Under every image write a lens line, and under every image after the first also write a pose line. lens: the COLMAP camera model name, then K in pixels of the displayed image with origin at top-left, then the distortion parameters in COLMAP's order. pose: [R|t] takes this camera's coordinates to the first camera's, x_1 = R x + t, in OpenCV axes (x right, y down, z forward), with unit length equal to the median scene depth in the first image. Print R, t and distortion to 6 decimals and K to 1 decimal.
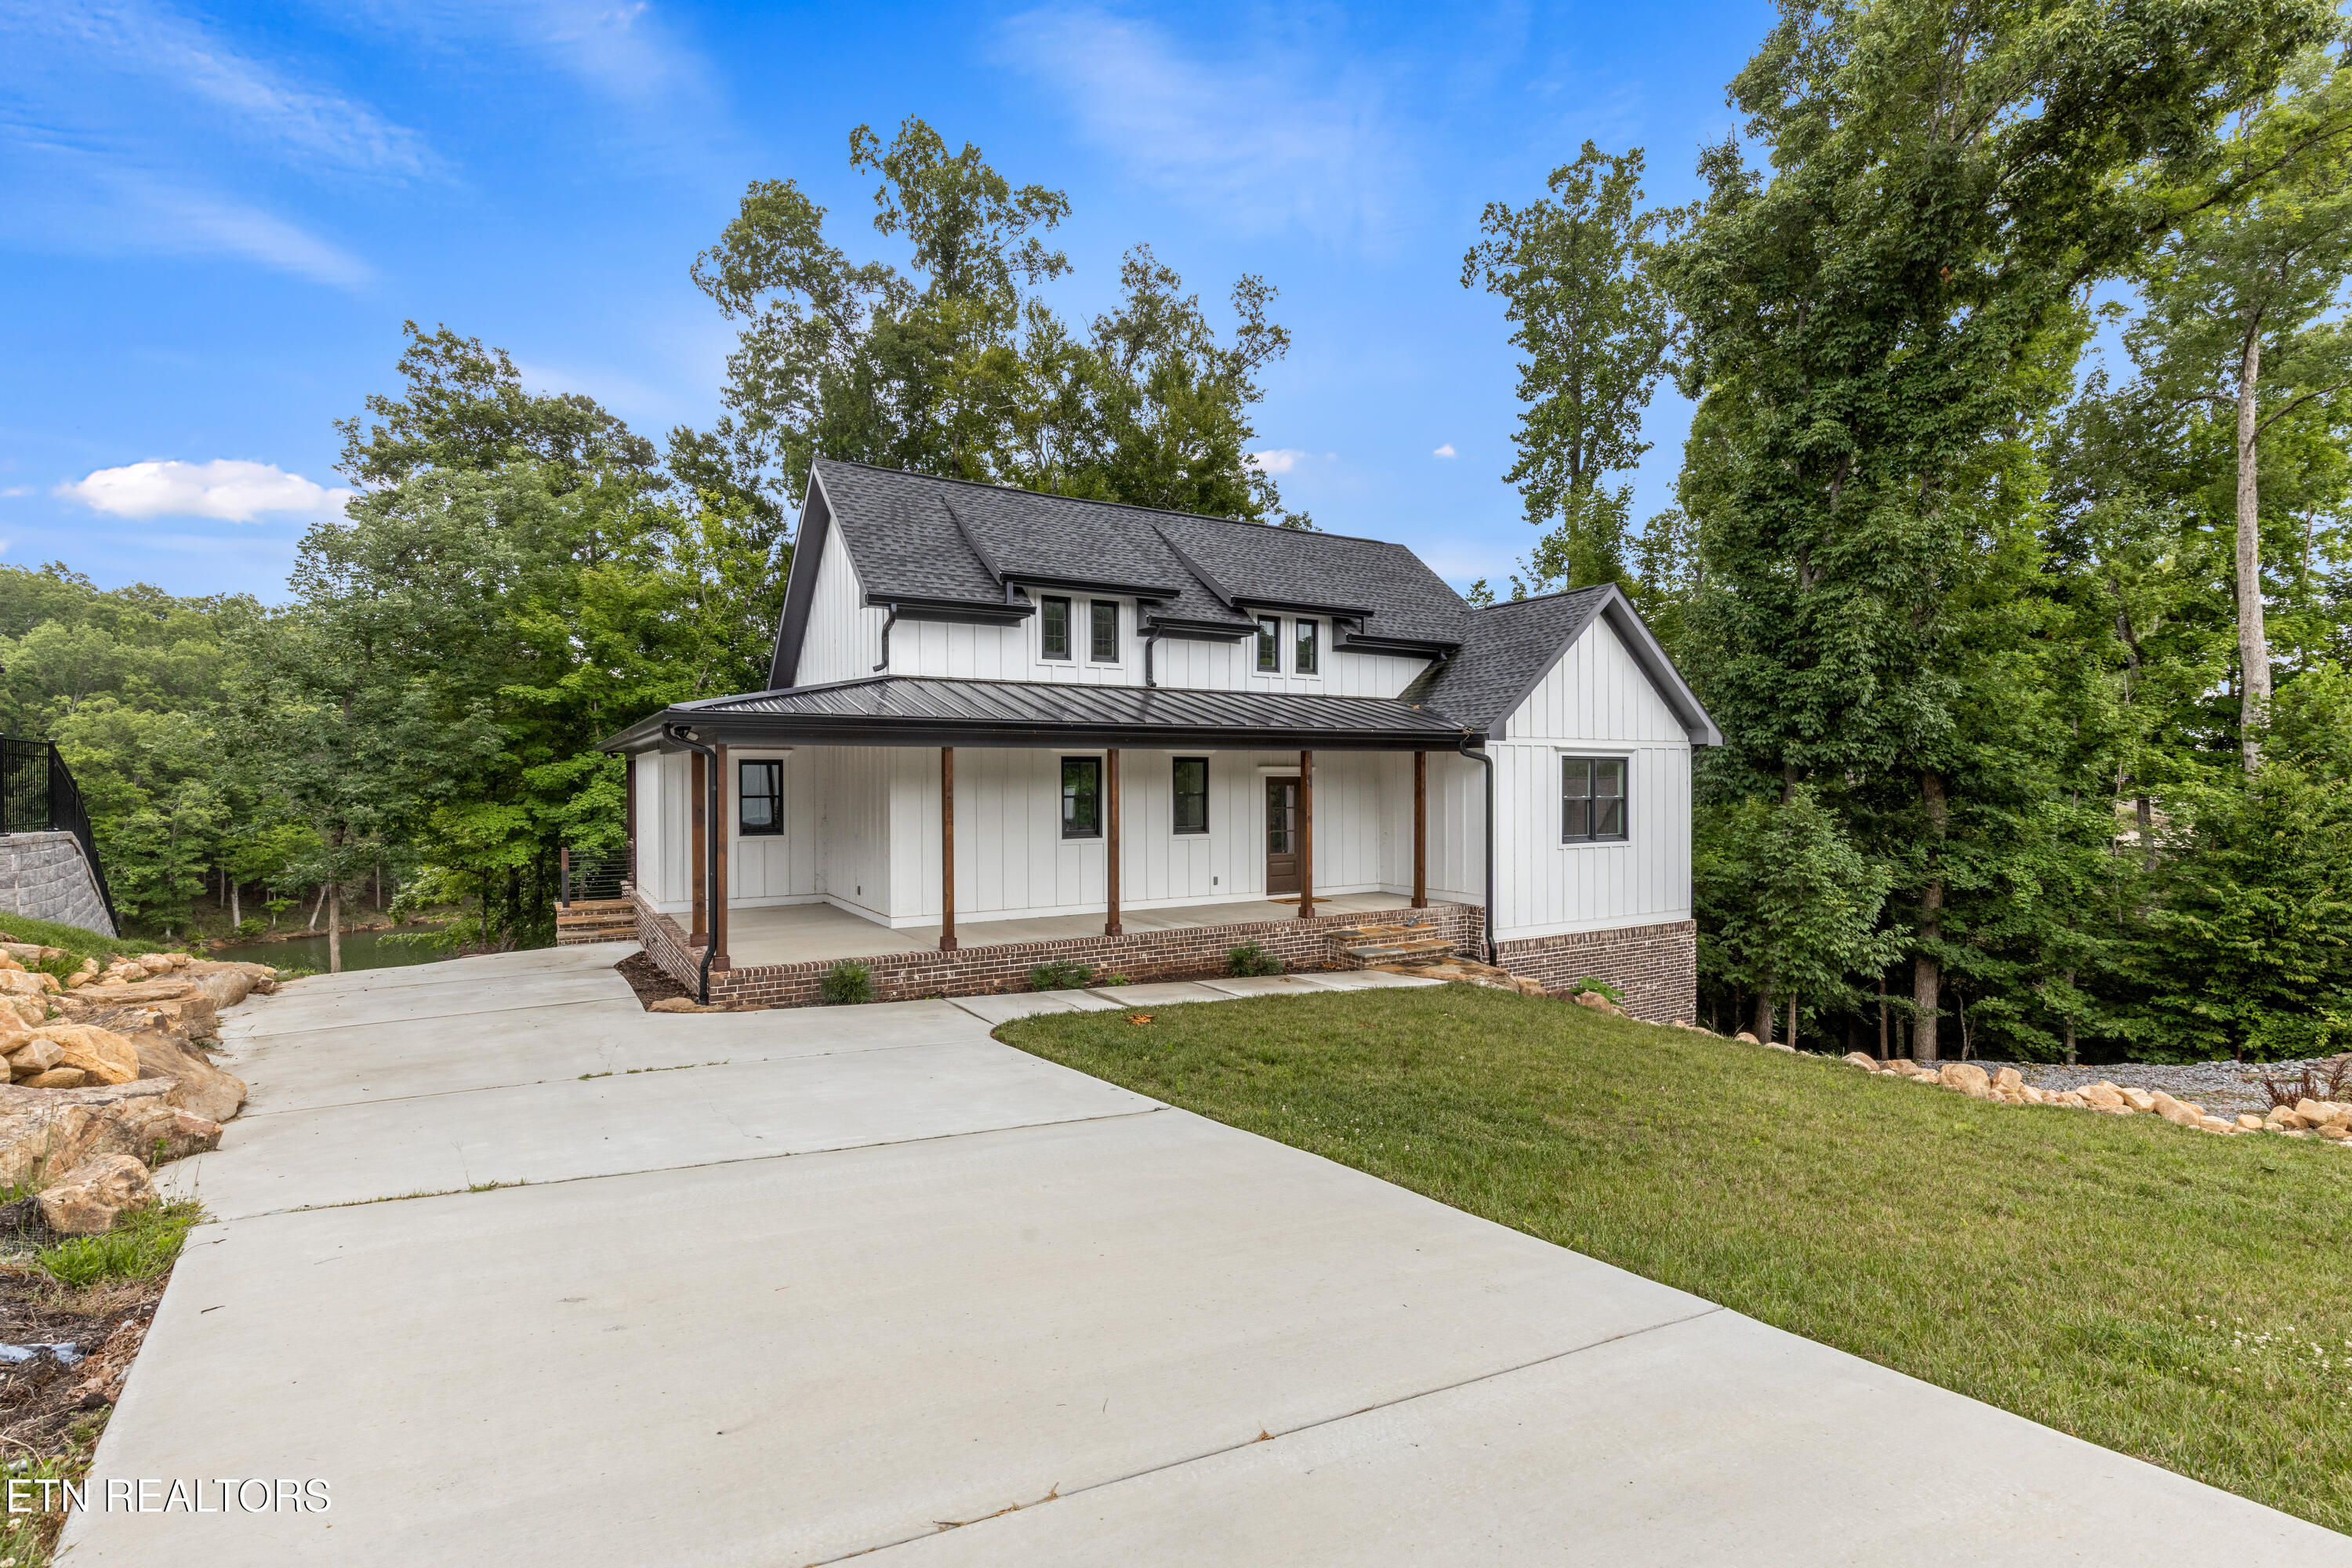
lens RADIAL K [[1077.3, 0, 1181.2], [0, 1077.3, 764.4], [0, 0, 1]] dist [0.003014, -0.000383]
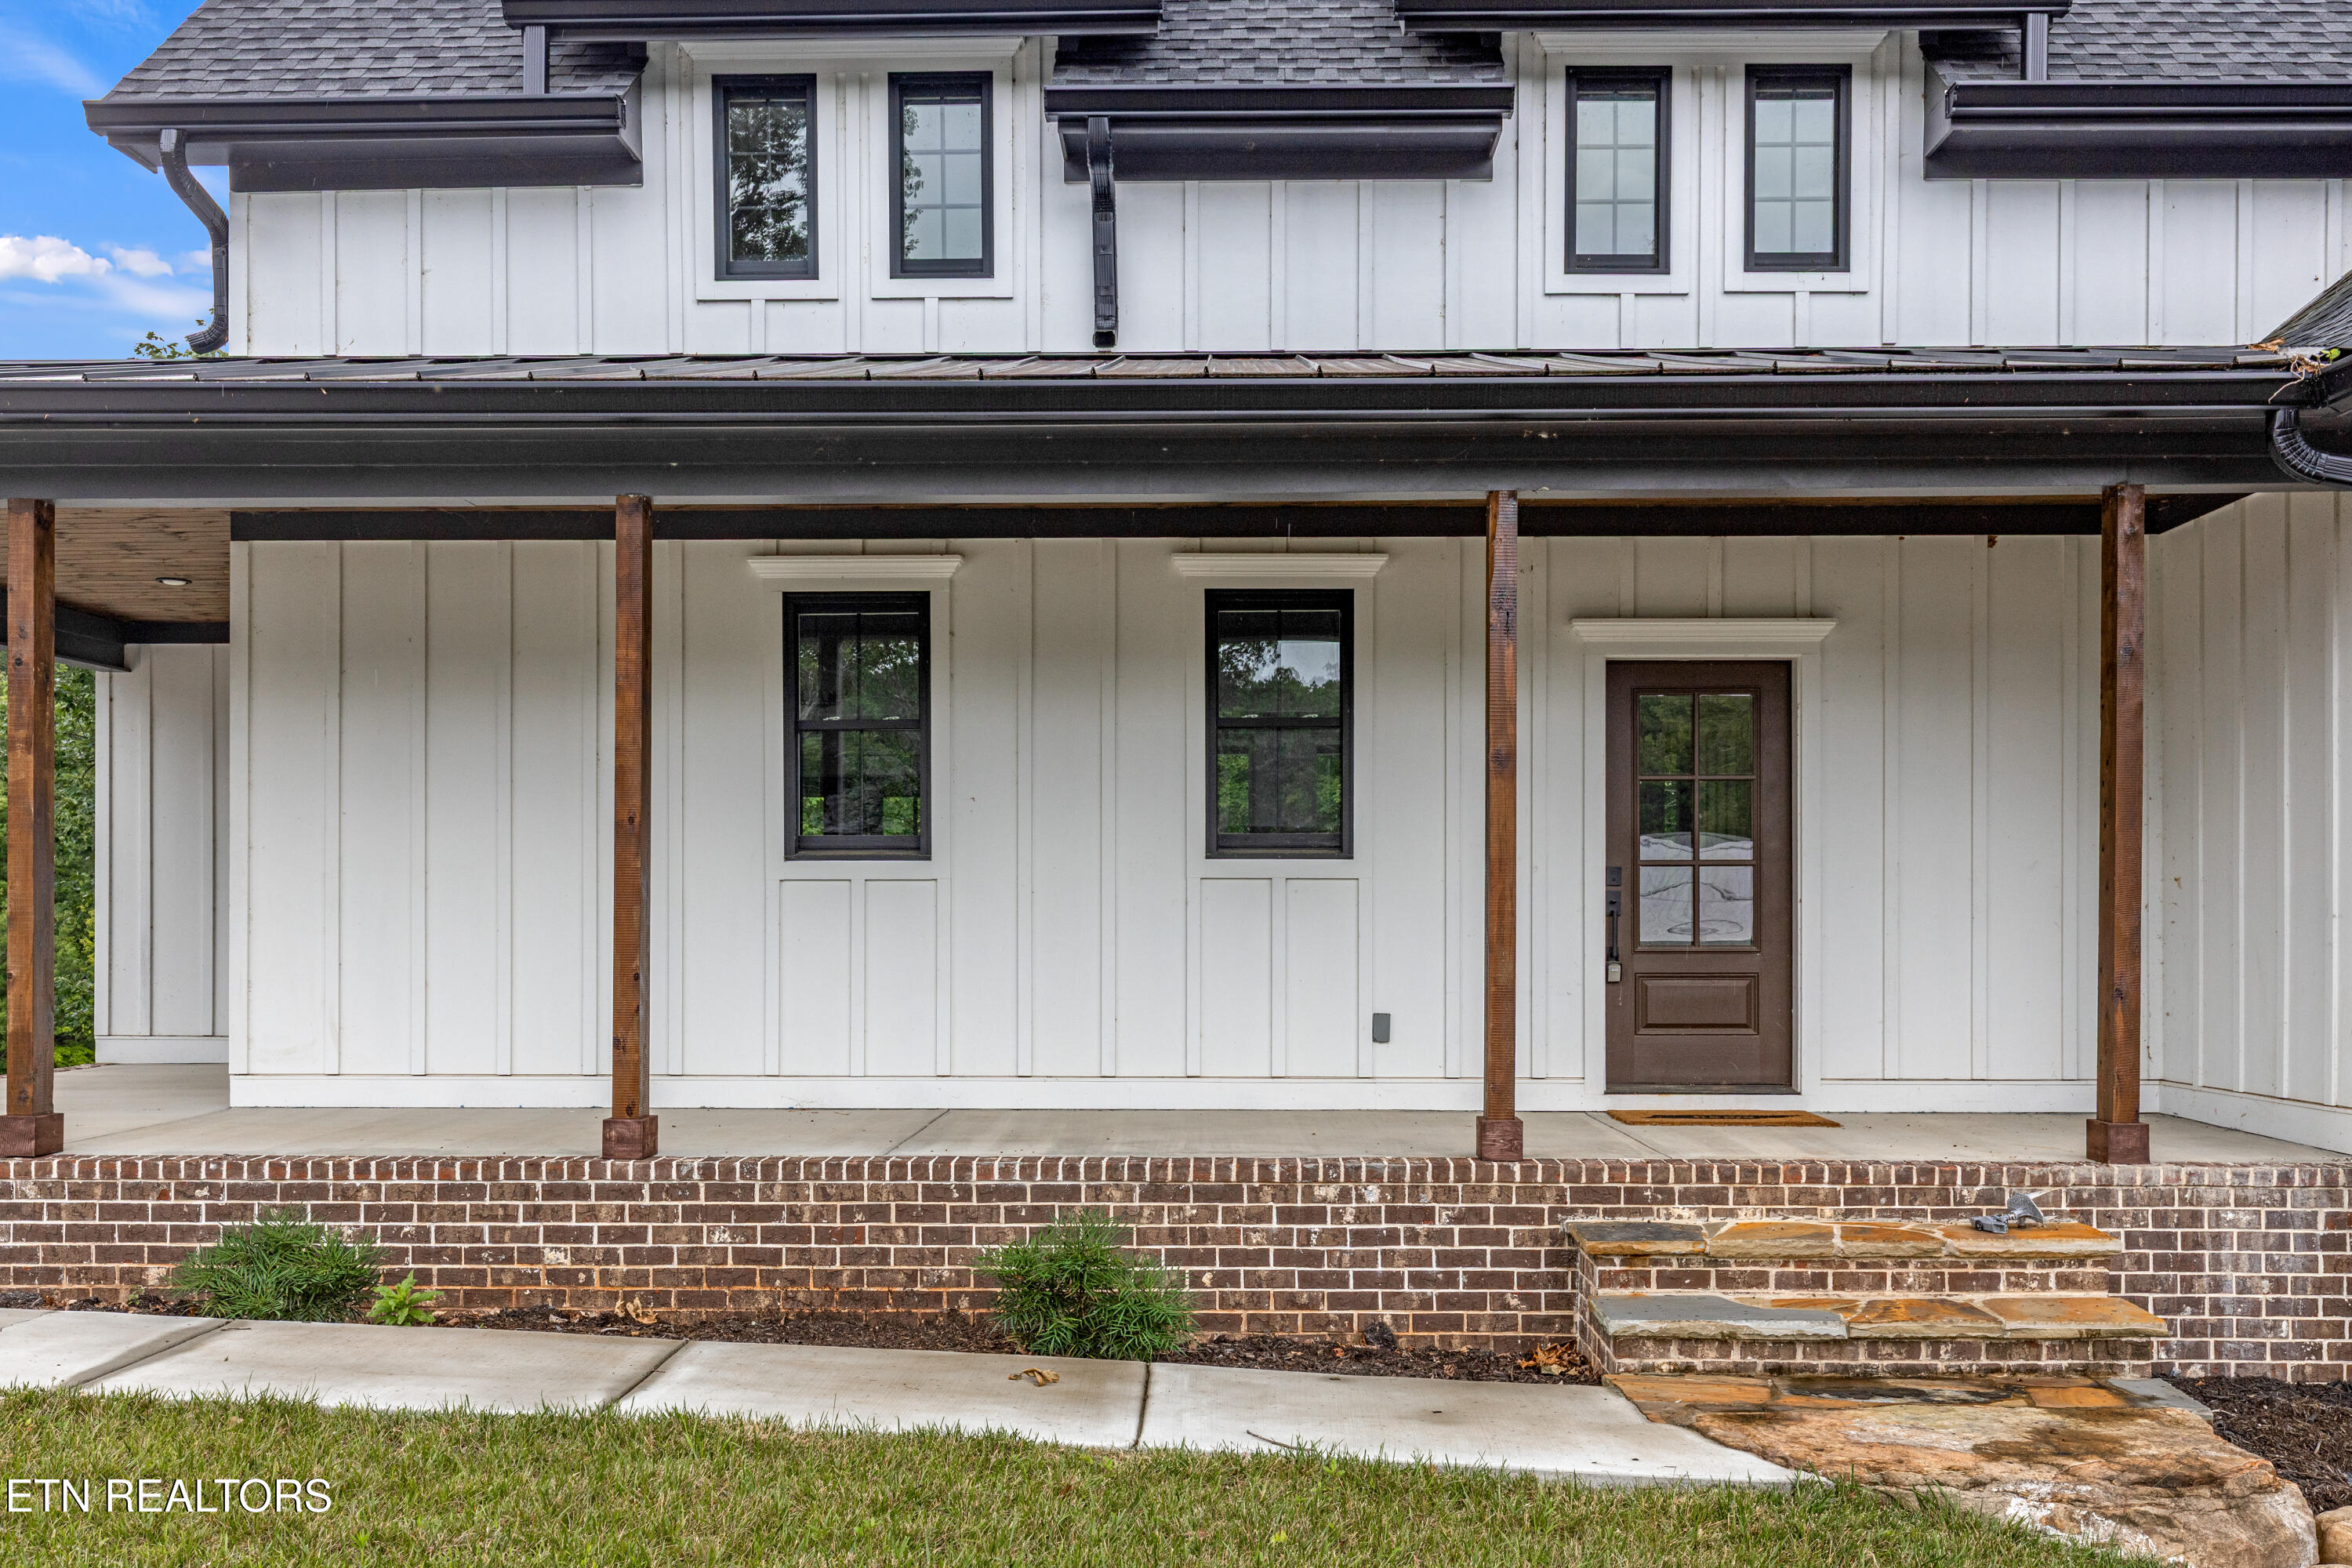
lens RADIAL K [[2337.2, 0, 1101.2], [0, 2337.2, 911.5], [0, 0, 1]] dist [0.012091, 0.003591]
pose [[0.842188, 0.000172, -0.539184, 0.293598], [0.002253, 0.999990, 0.003839, 0.072821], [0.539180, -0.004448, 0.842179, 0.436440]]
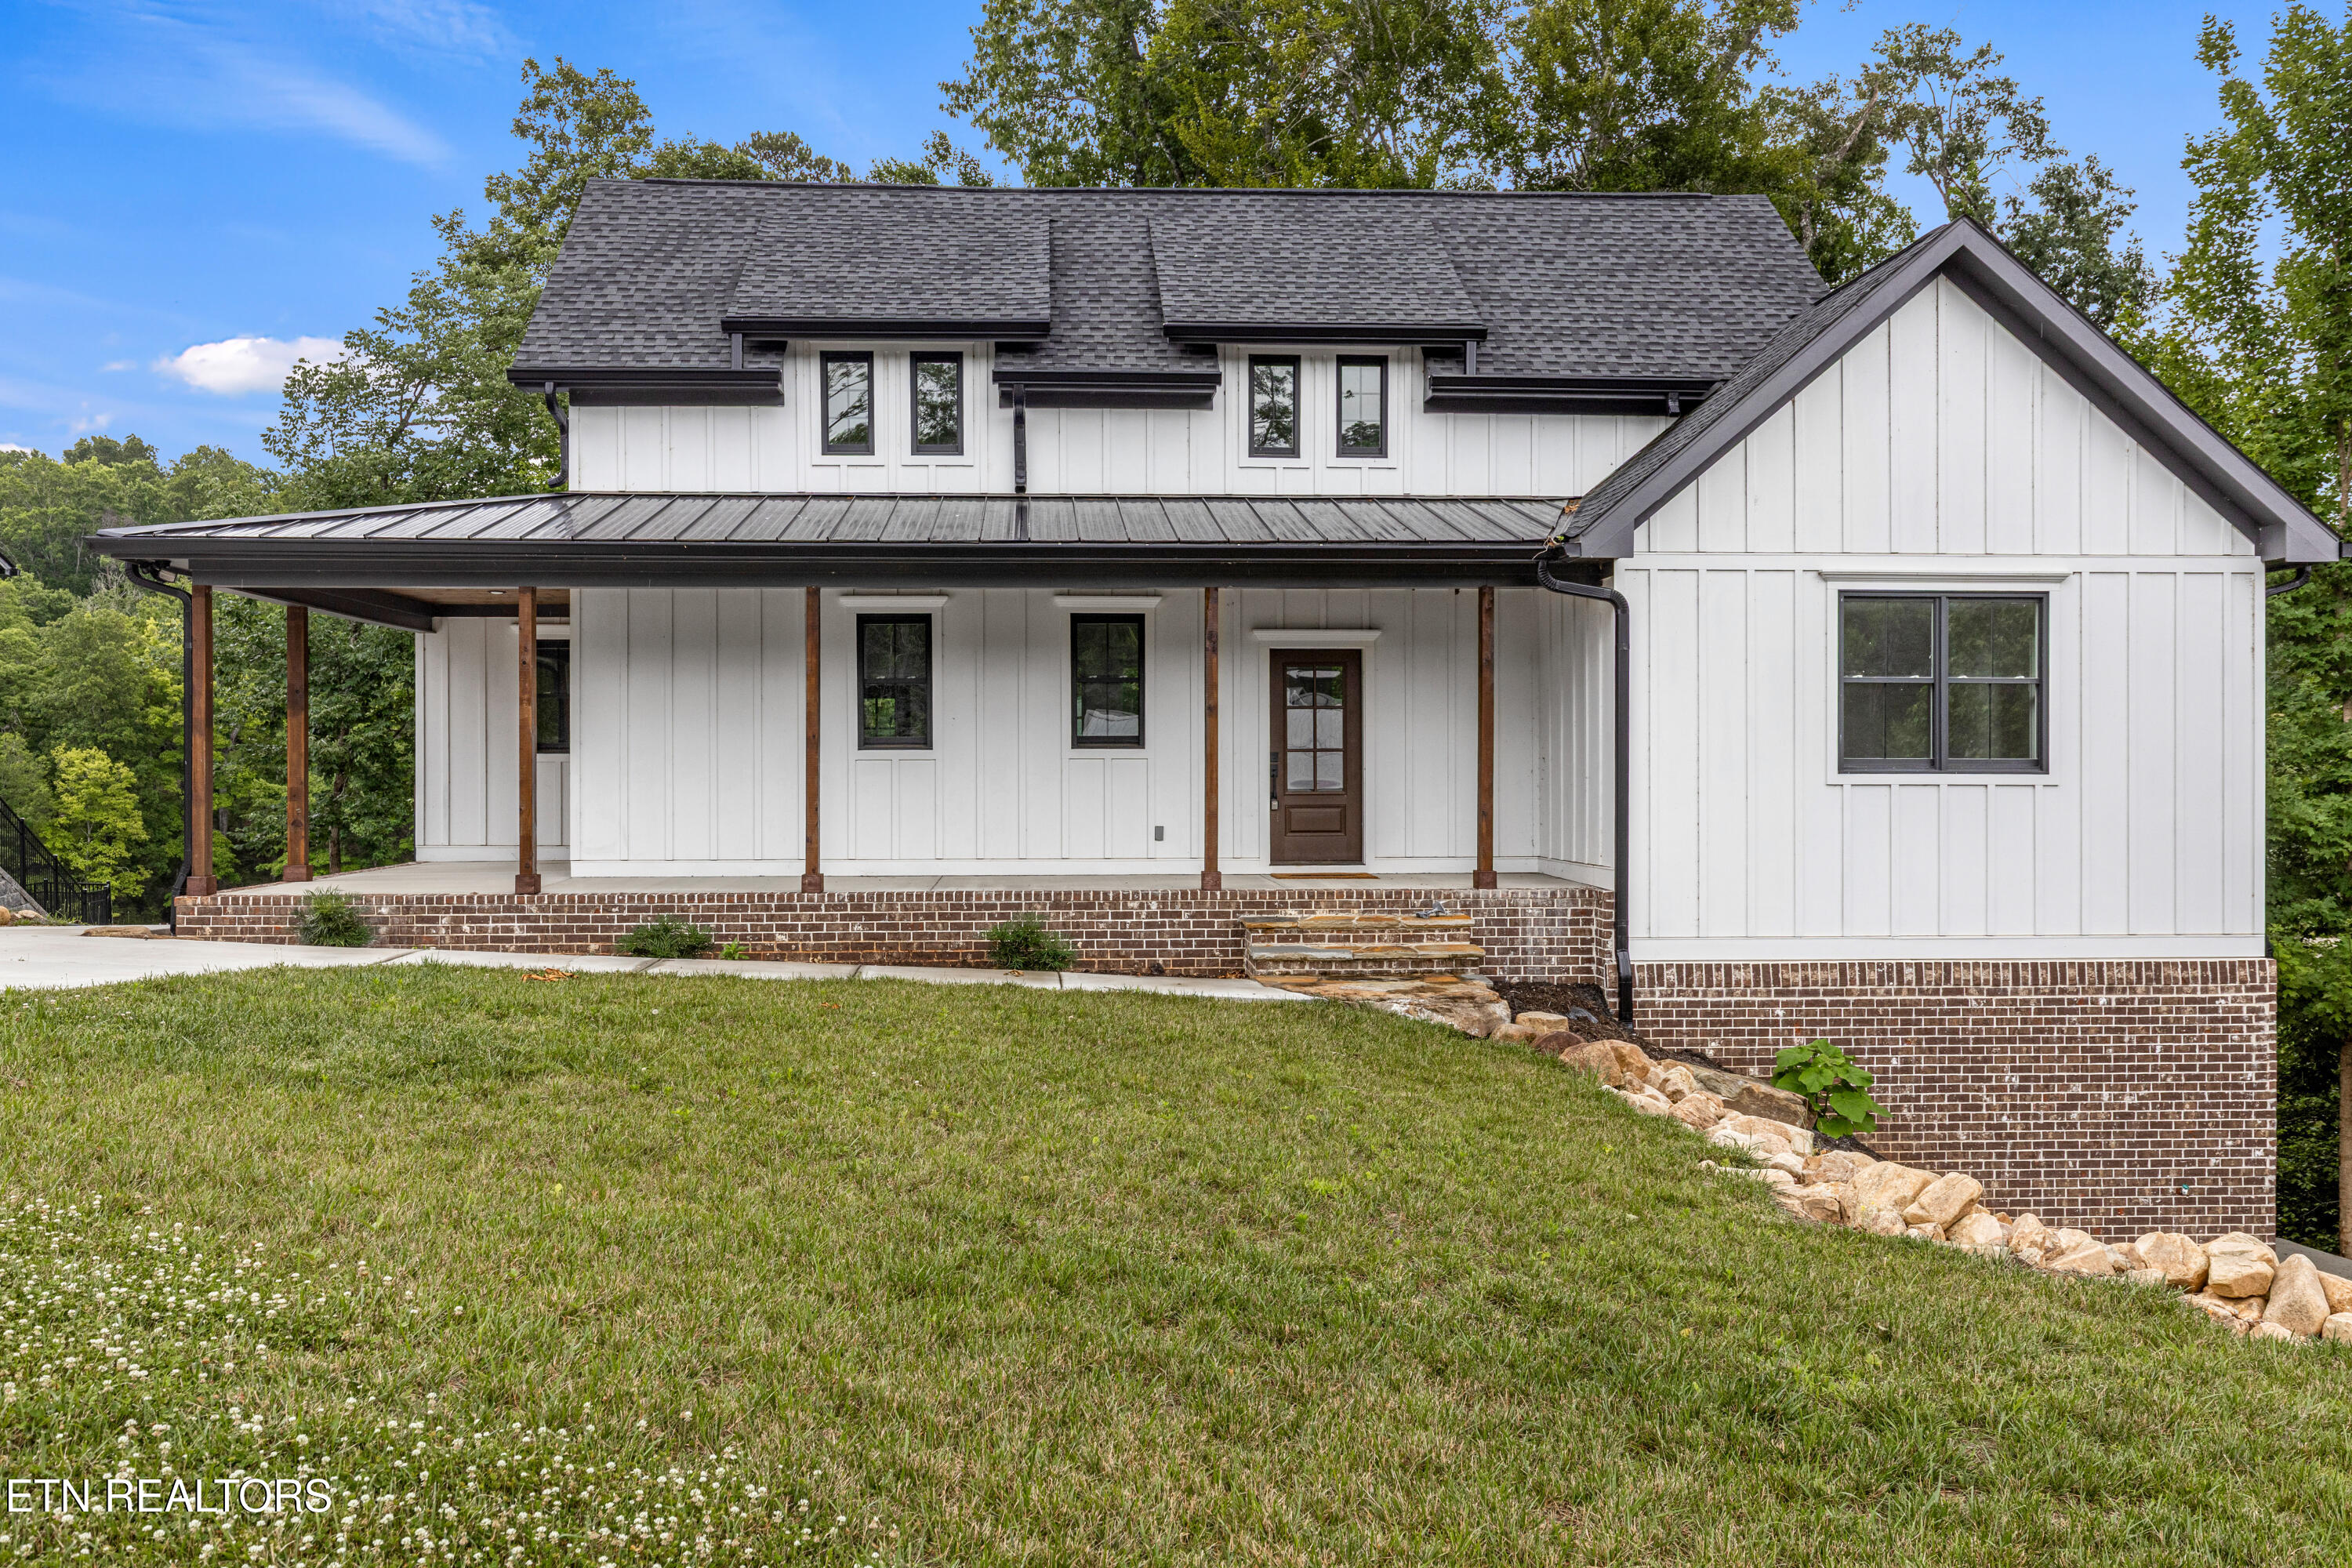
lens RADIAL K [[2048.3, 0, 1089.9], [0, 2048.3, 746.4], [0, 0, 1]] dist [-0.006463, -0.007415]
pose [[0.882975, -0.003095, -0.469410, 0.490172], [0.004387, 0.999989, 0.001659, 0.058951], [0.469399, -0.003524, 0.882979, 0.041156]]
